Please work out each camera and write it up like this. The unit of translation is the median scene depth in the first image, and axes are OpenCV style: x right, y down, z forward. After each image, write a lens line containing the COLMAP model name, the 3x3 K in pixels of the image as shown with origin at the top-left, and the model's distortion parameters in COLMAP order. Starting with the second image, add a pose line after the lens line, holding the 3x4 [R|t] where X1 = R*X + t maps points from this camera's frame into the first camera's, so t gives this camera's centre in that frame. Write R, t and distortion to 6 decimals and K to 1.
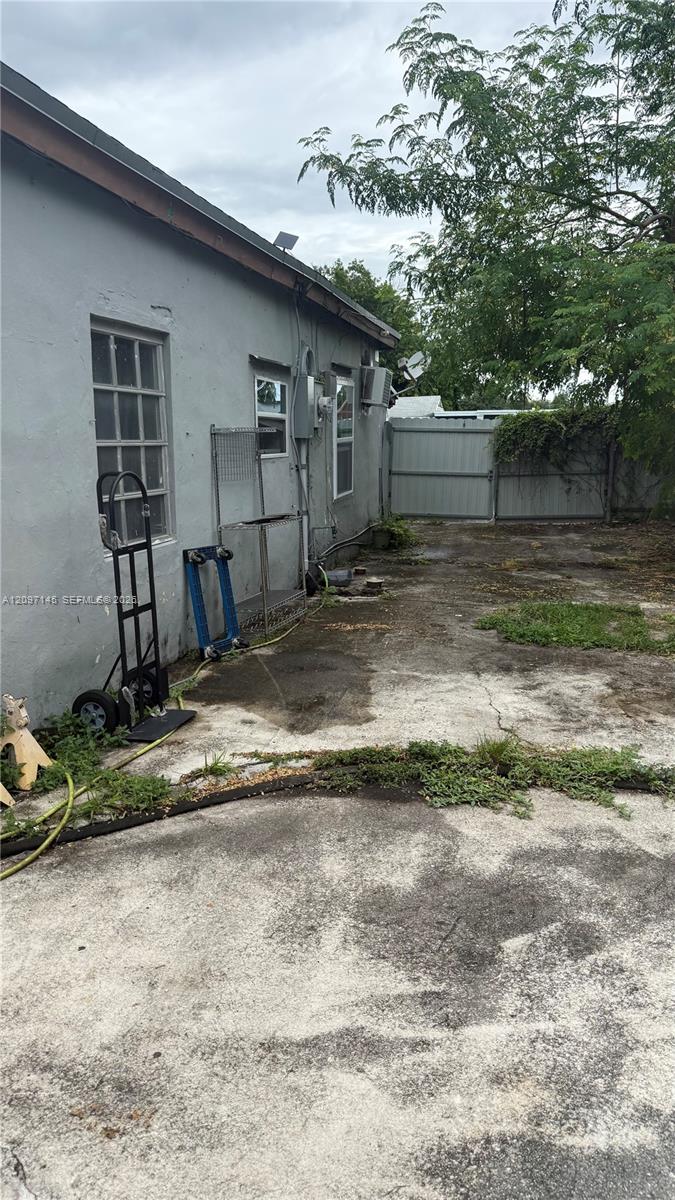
lens RADIAL K [[834.9, 0, 333.2], [0, 834.9, 605.6], [0, 0, 1]] dist [0.168865, -0.316320]
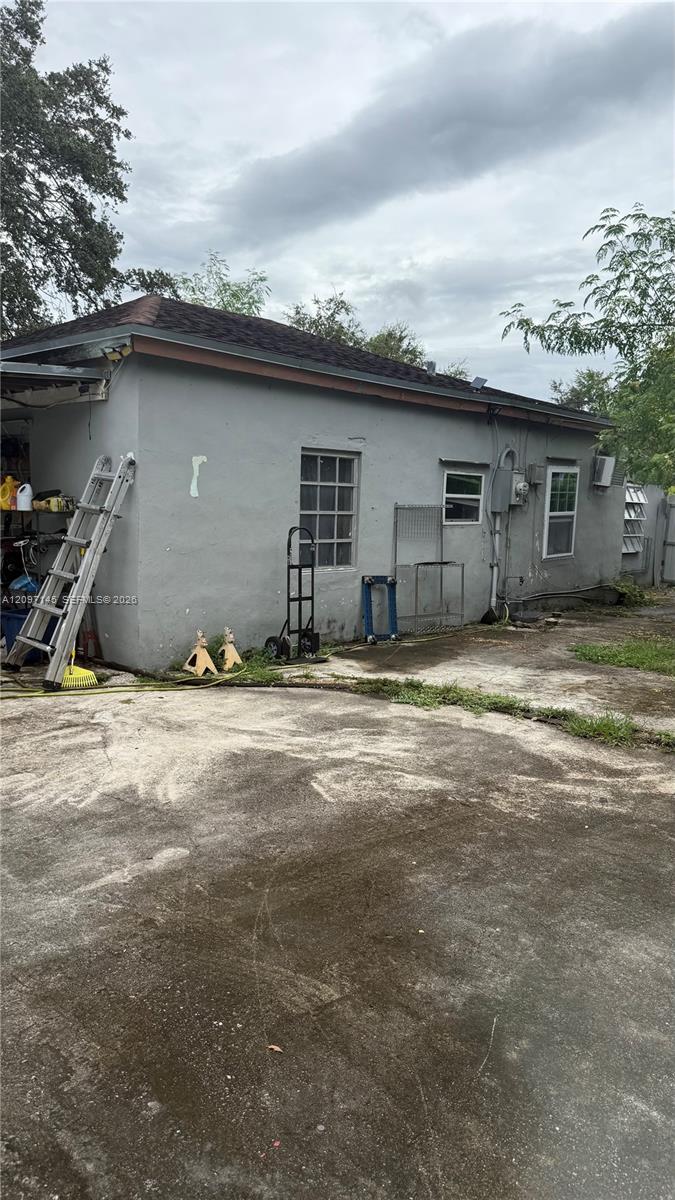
lens RADIAL K [[834.9, 0, 333.2], [0, 834.9, 605.6], [0, 0, 1]] dist [0.168865, -0.316320]
pose [[0.879685, 0.084133, -0.468055, 0.670745], [-0.120650, 0.991508, -0.048531, 0.097156], [0.459997, 0.099163, 0.882366, -0.594400]]
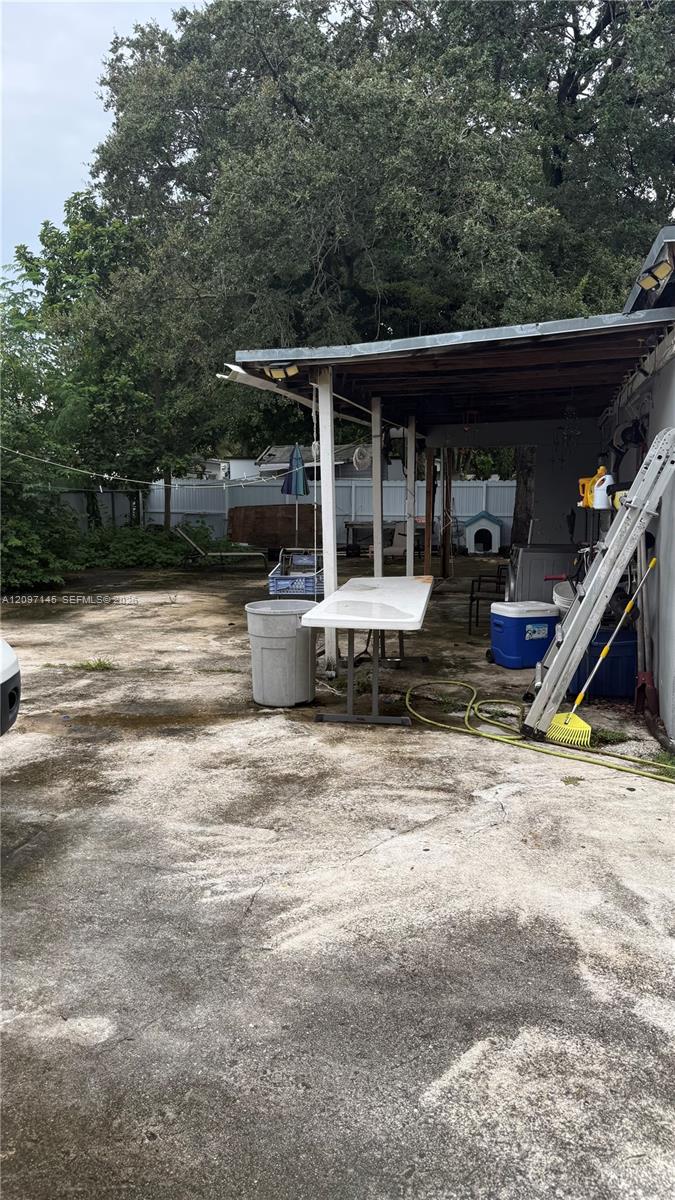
lens RADIAL K [[841.9, 0, 343.5], [0, 841.9, 600.7], [0, 0, 1]] dist [0.026734, -0.044765]
pose [[0.013267, 0.132960, -0.991033, 0.658845], [-0.198329, 0.971778, 0.127721, -0.042978], [0.980046, 0.194856, 0.039262, 0.157138]]
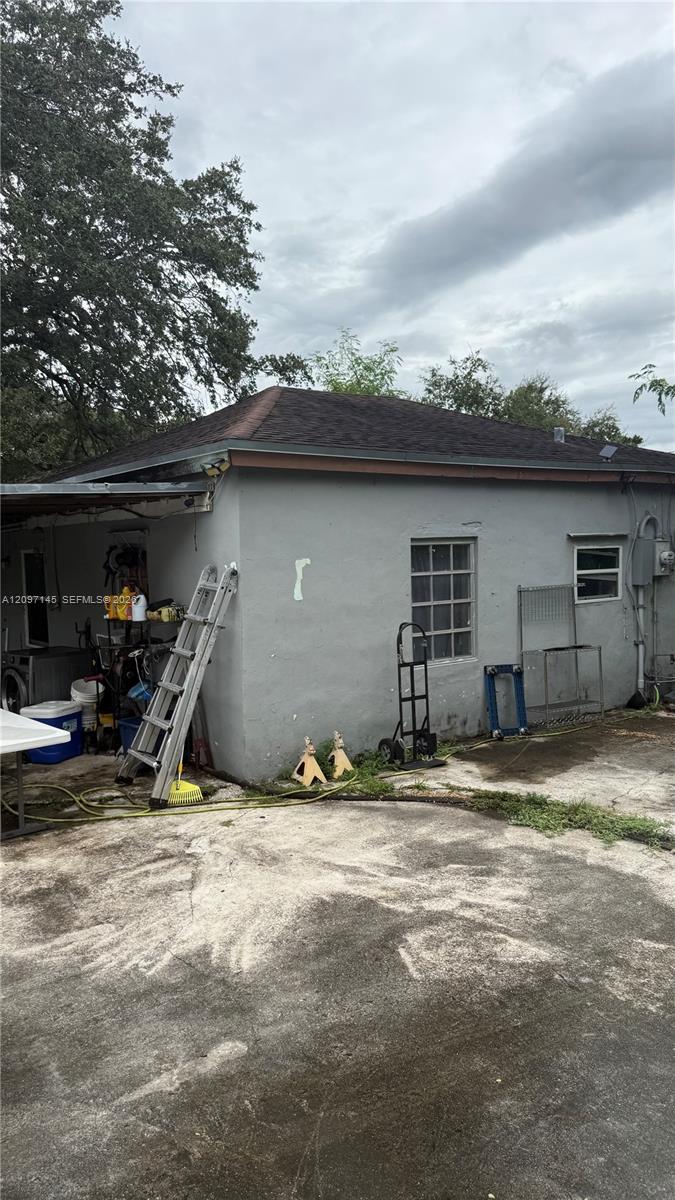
lens RADIAL K [[834.9, 0, 333.2], [0, 834.9, 605.6], [0, 0, 1]] dist [0.168865, -0.316320]
pose [[0.780056, 0.024874, -0.625216, 0.701194], [-0.100121, 0.991297, -0.085479, -0.018499], [0.617648, 0.129275, 0.775757, -0.495428]]
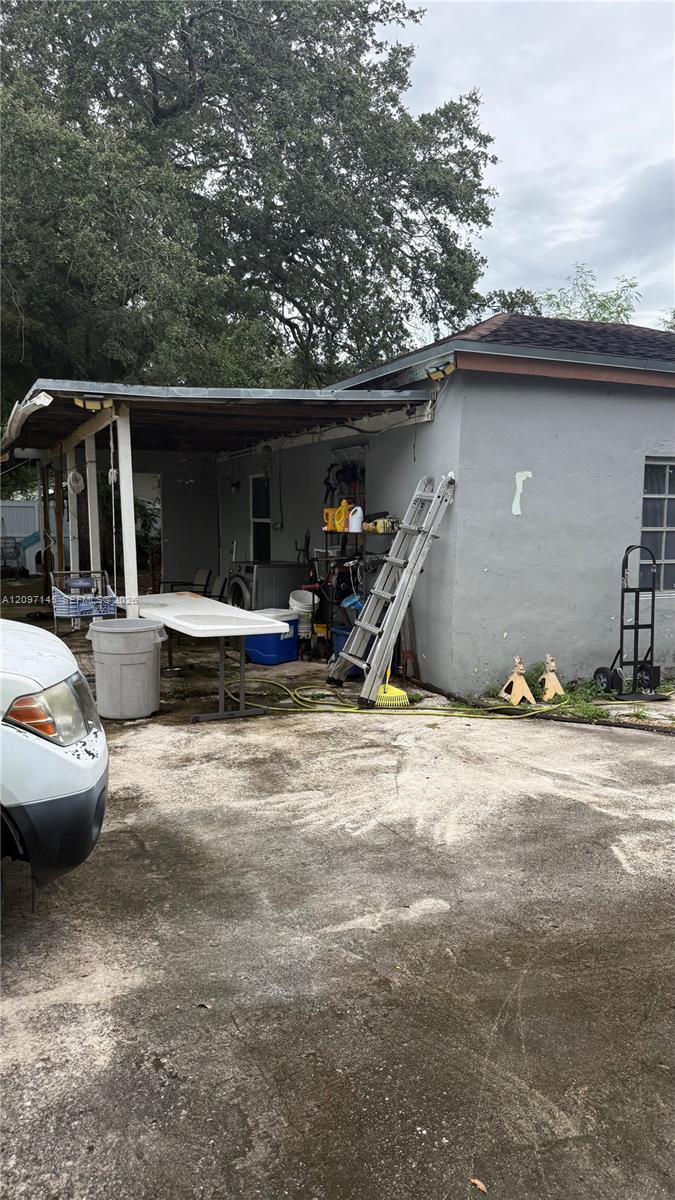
lens RADIAL K [[832.5, 0, 346.6], [0, 832.5, 598.5], [0, 0, 1]] dist [0.200048, -0.451518]
pose [[0.614385, 0.088943, -0.783977, 0.685209], [-0.167119, 0.985751, -0.019132, 0.074691], [0.771105, 0.142772, 0.620494, -0.478011]]
